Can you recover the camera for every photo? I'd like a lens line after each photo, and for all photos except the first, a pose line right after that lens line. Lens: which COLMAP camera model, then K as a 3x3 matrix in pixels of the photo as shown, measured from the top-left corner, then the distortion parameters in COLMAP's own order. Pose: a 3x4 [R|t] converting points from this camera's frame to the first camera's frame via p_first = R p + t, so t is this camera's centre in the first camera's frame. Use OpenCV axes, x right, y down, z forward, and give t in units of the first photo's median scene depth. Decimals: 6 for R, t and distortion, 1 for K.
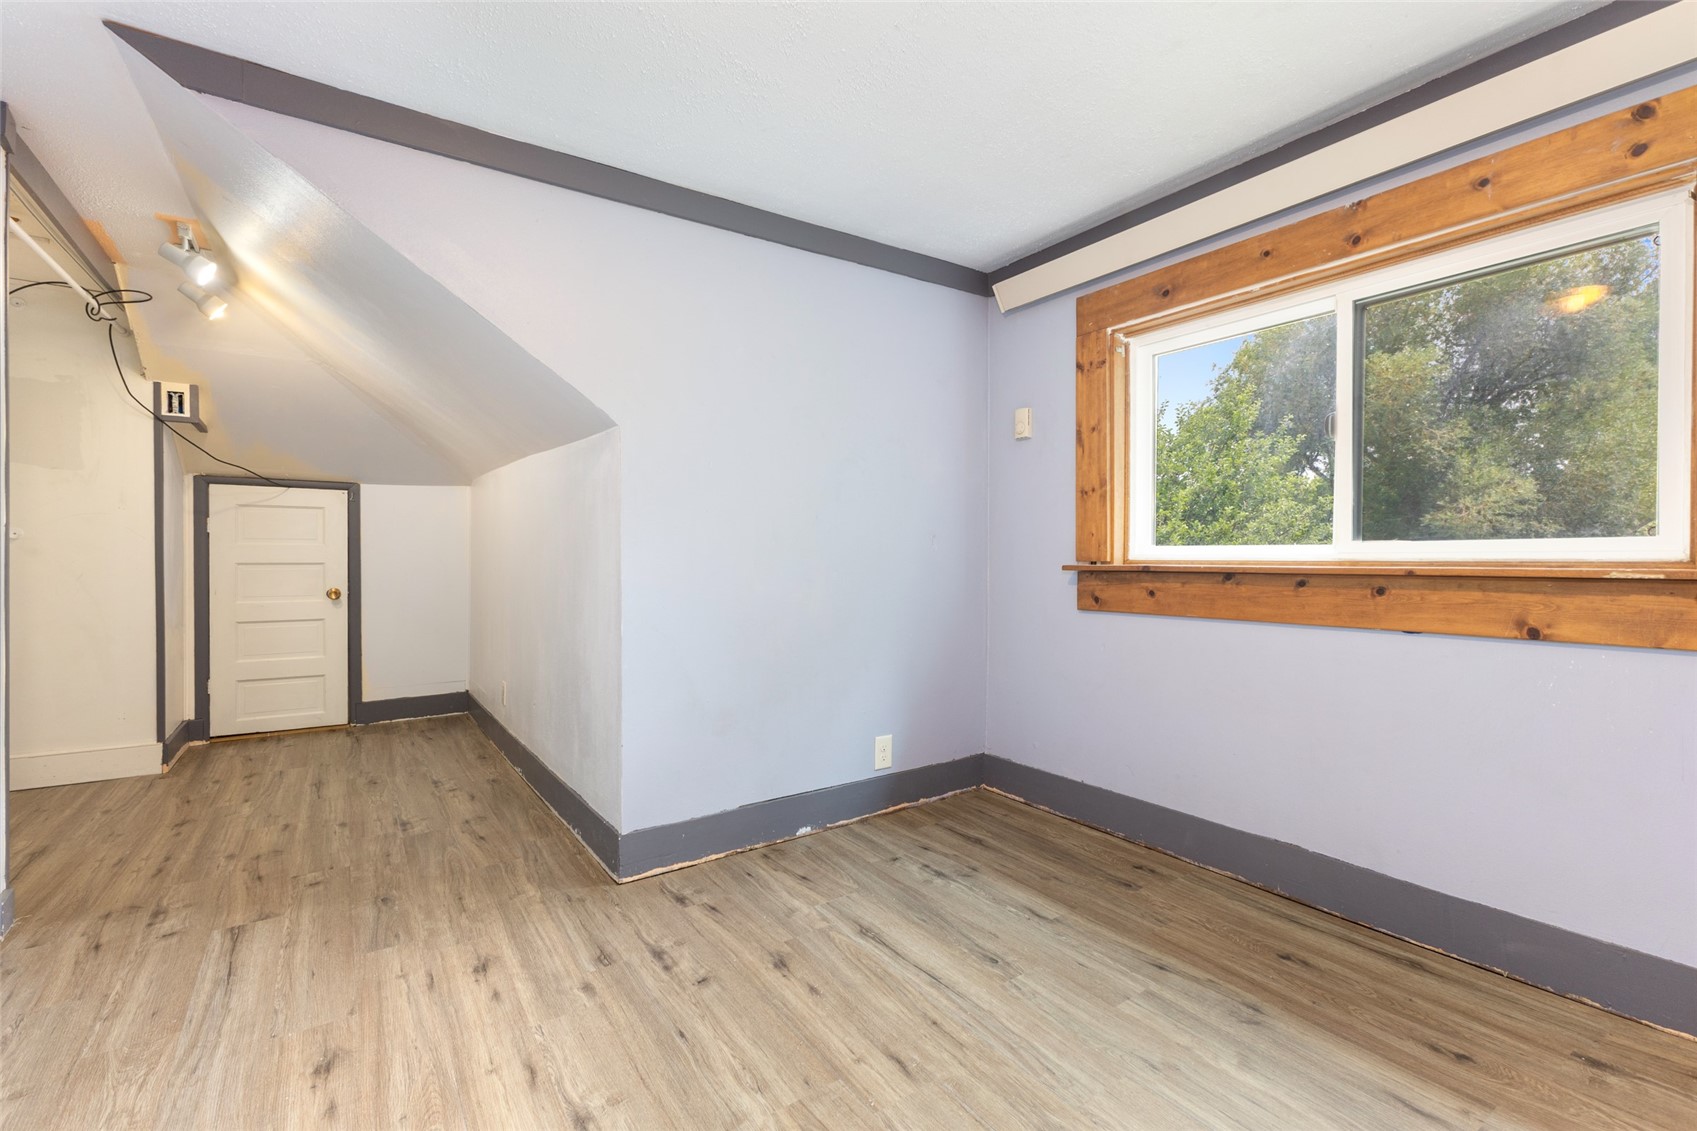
lens RADIAL K [[749.2, 0, 851.5], [0, 749.2, 561.0], [0, 0, 1]] dist [0.016635, -0.006165]
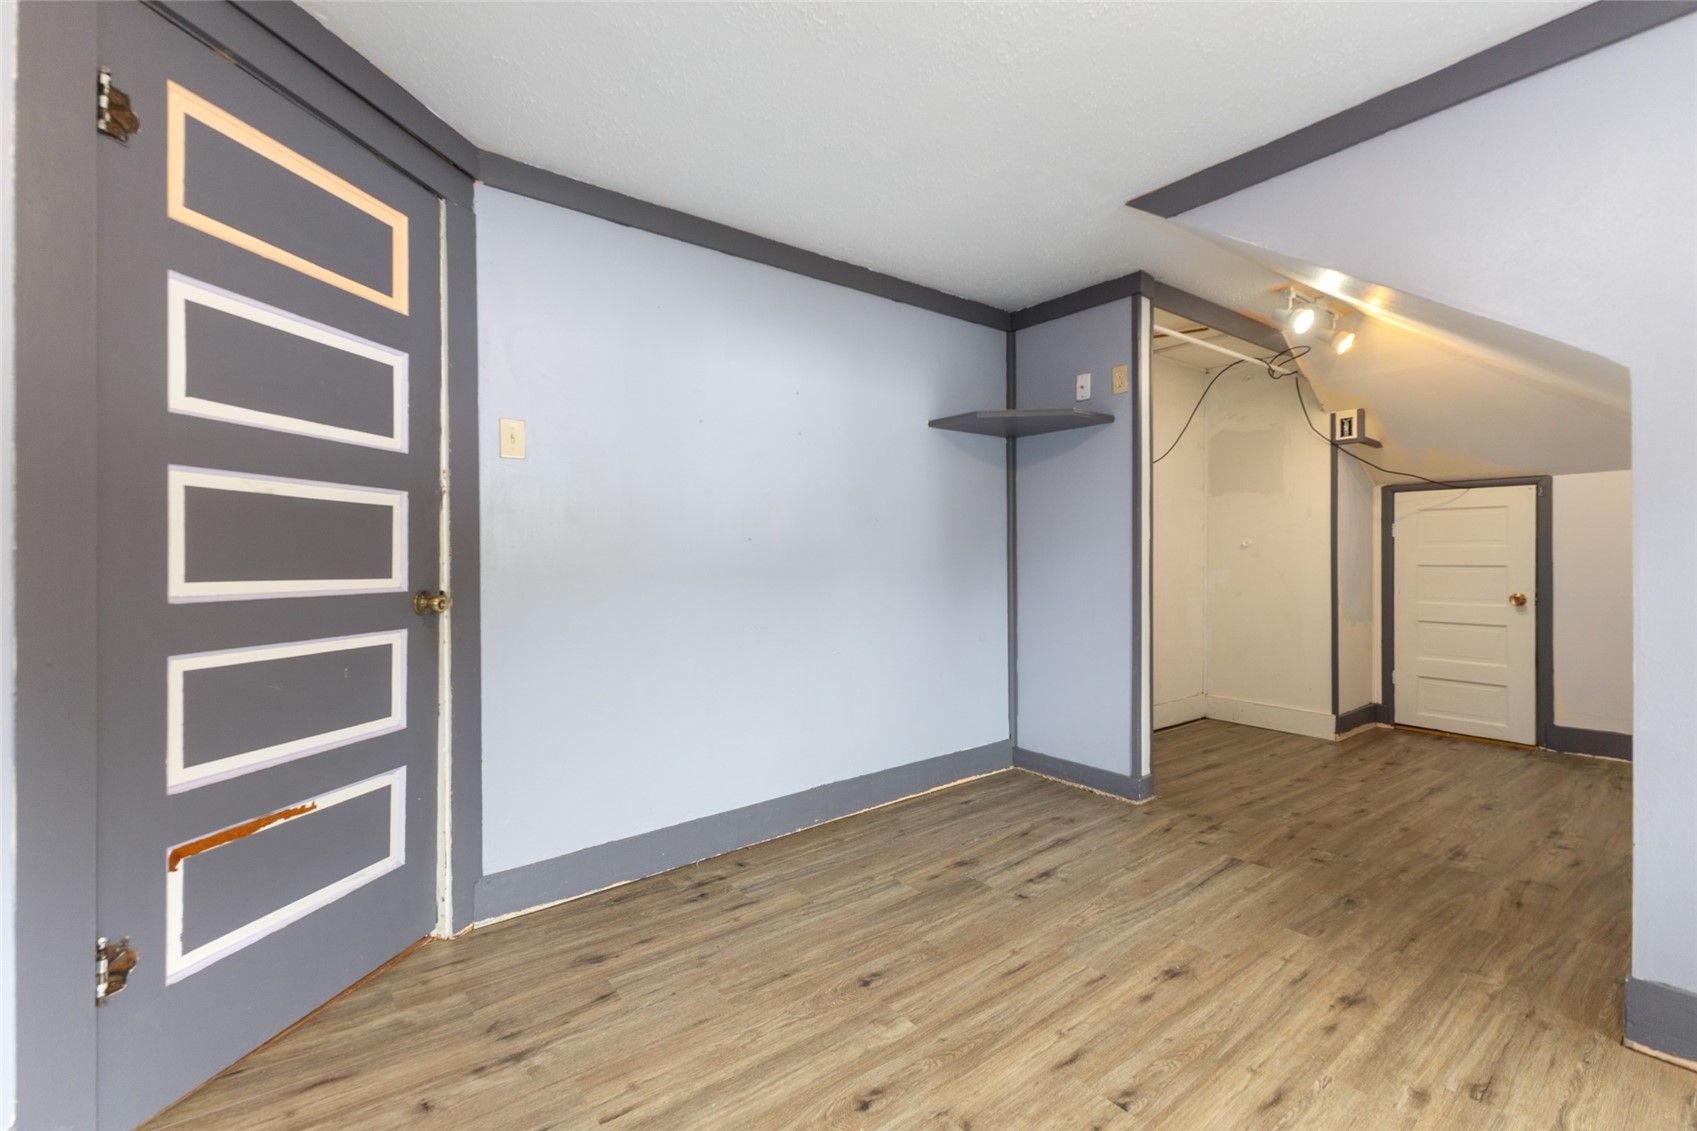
lens RADIAL K [[731.7, 0, 848.5], [0, 731.7, 565.5], [0, 0, 1]] dist [0.009589, -0.000386]
pose [[0.053133, 0.009442, -0.998543, 0.314360], [-0.003500, 0.999951, 0.009269, -0.006118], [0.998581, 0.003002, 0.053163, 0.267549]]
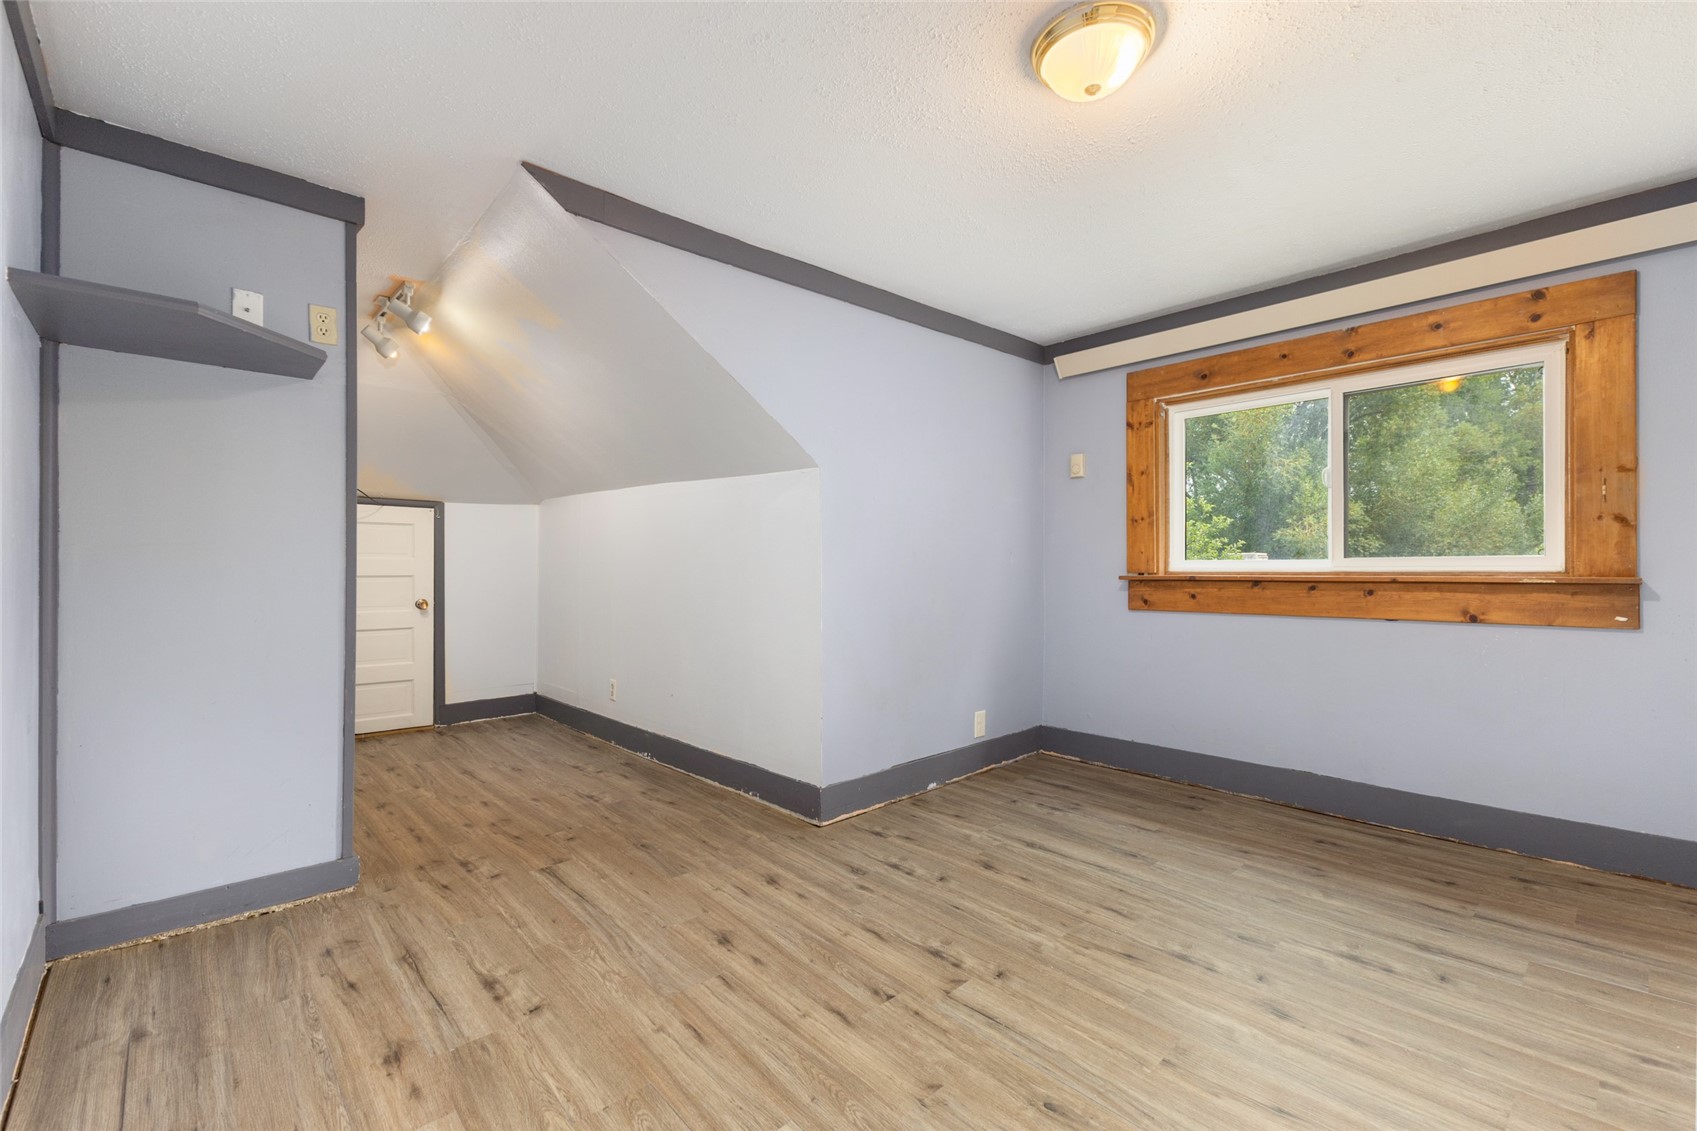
lens RADIAL K [[731.7, 0, 848.5], [0, 731.7, 565.5], [0, 0, 1]] dist [0.009589, -0.000386]
pose [[0.990187, -0.000826, 0.139743, -0.437263], [0.002151, 0.999954, -0.009334, -0.001736], [-0.139729, 0.009543, 0.990144, -0.242120]]
